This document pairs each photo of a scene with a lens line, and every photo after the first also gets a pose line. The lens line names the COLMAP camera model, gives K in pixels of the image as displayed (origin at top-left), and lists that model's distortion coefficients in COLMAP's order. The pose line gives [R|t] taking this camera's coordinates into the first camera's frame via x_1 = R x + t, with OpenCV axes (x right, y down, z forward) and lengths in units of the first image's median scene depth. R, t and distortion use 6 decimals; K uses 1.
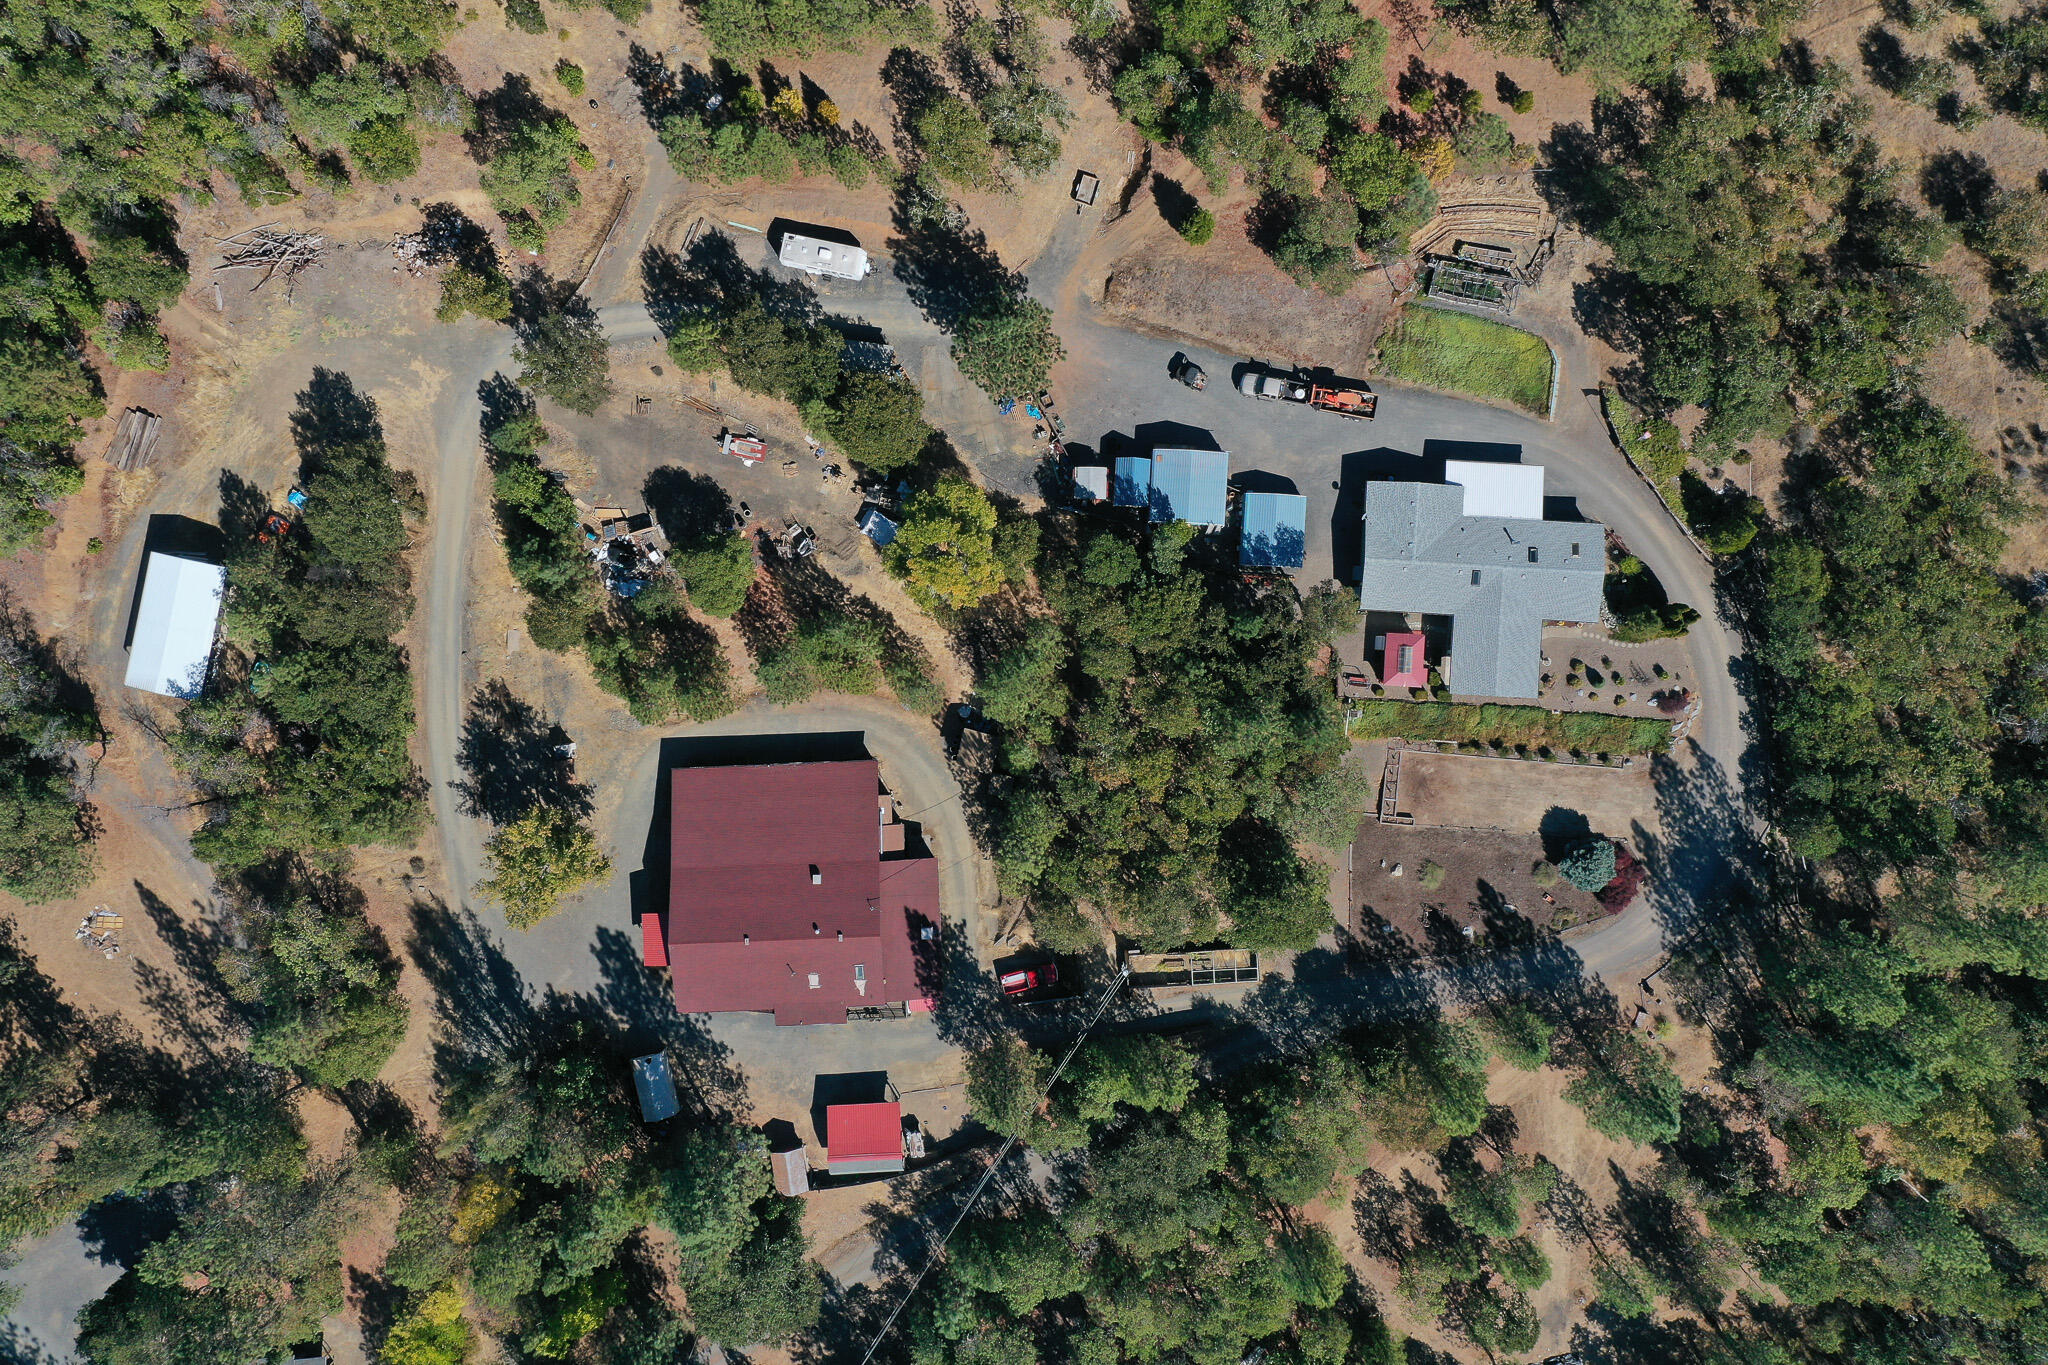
lens RADIAL K [[1597.8, 0, 1024.0], [0, 1597.8, 682.5], [0, 0, 1]] dist [0.006117, -0.000723]
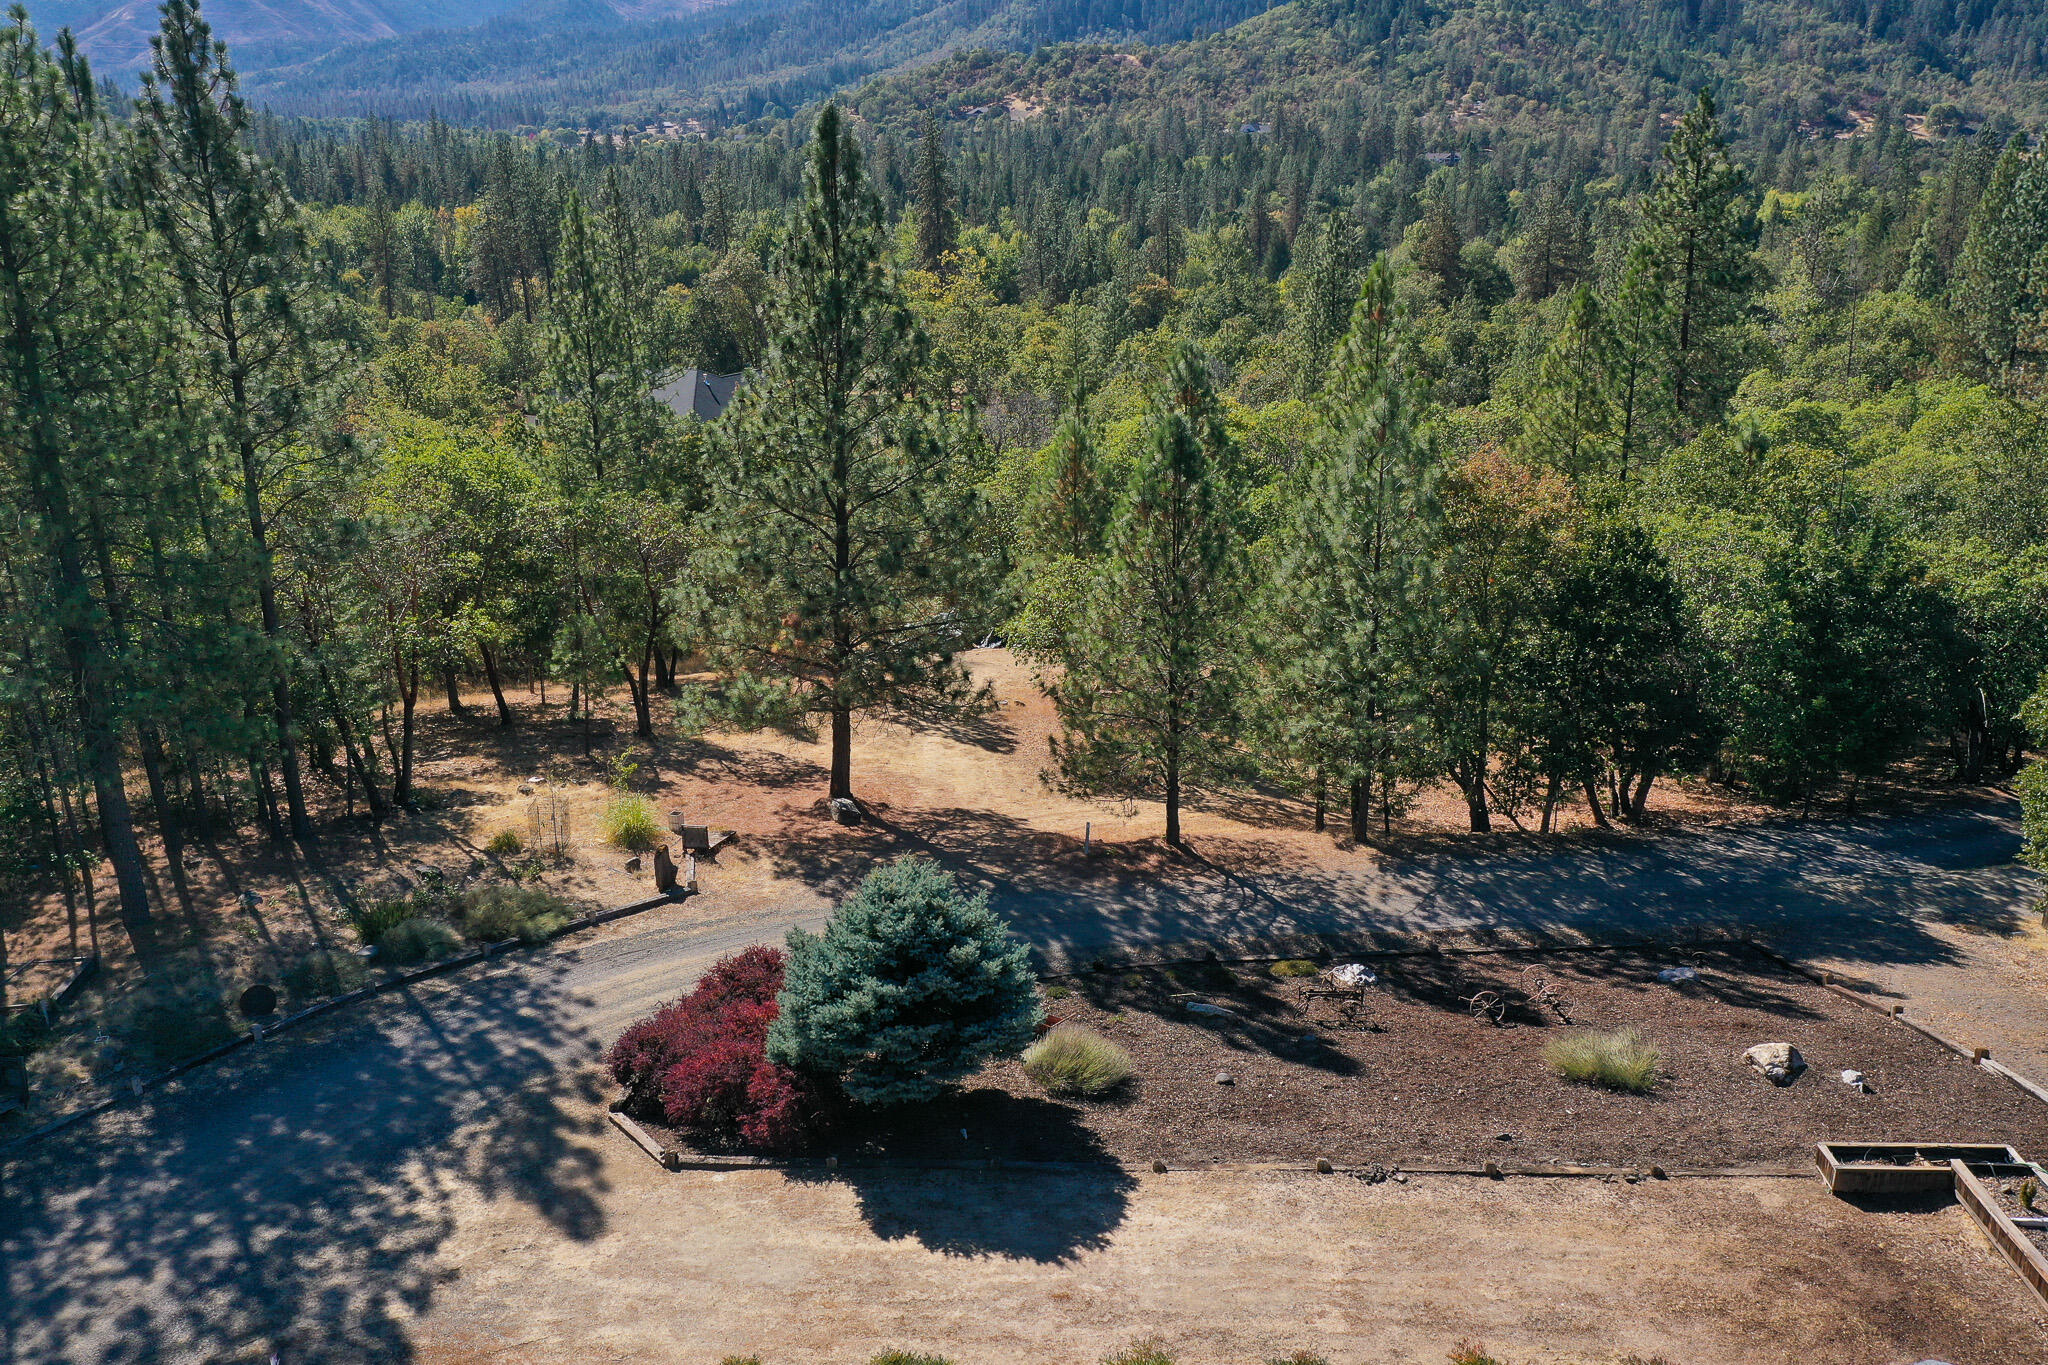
lens RADIAL K [[1658.2, 0, 1024.0], [0, 1658.2, 682.5], [0, 0, 1]] dist [0.006086, -0.000801]
pose [[-0.998499, 0.048495, -0.025455, 0.338733], [-0.039292, -0.310465, 0.949773, -0.070142], [0.038156, 0.949347, 0.311904, 0.893338]]
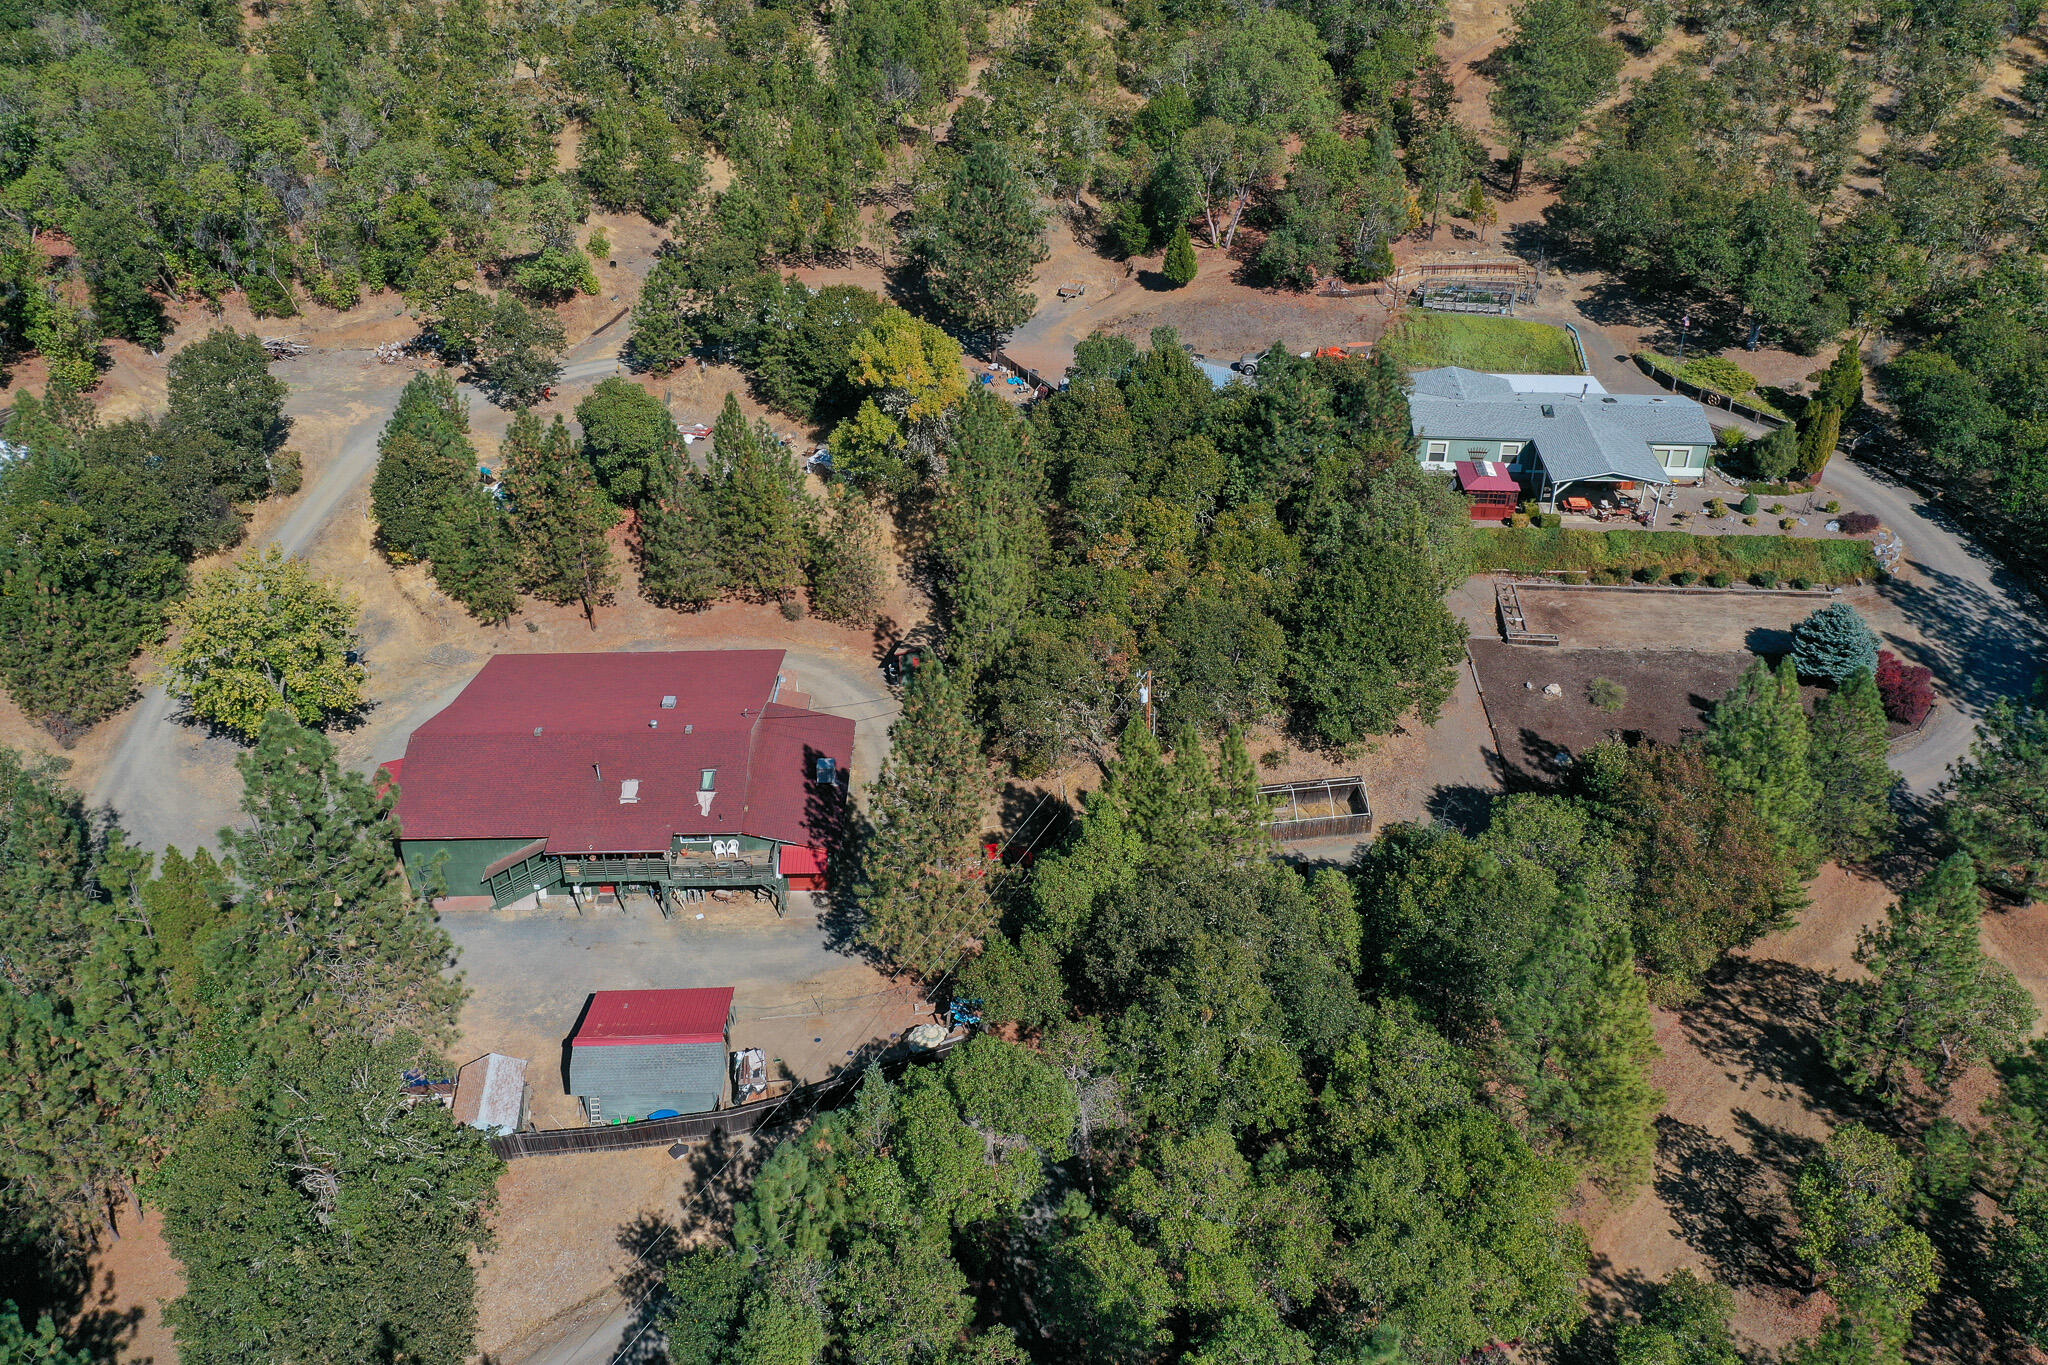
lens RADIAL K [[1597.8, 0, 1024.0], [0, 1597.8, 682.5], [0, 0, 1]] dist [0.006117, -0.000723]
pose [[0.999796, 0.013261, -0.015228, 0.025975], [-0.019958, 0.534180, -0.845135, 0.686969], [-0.003073, 0.845266, 0.534336, 0.654497]]
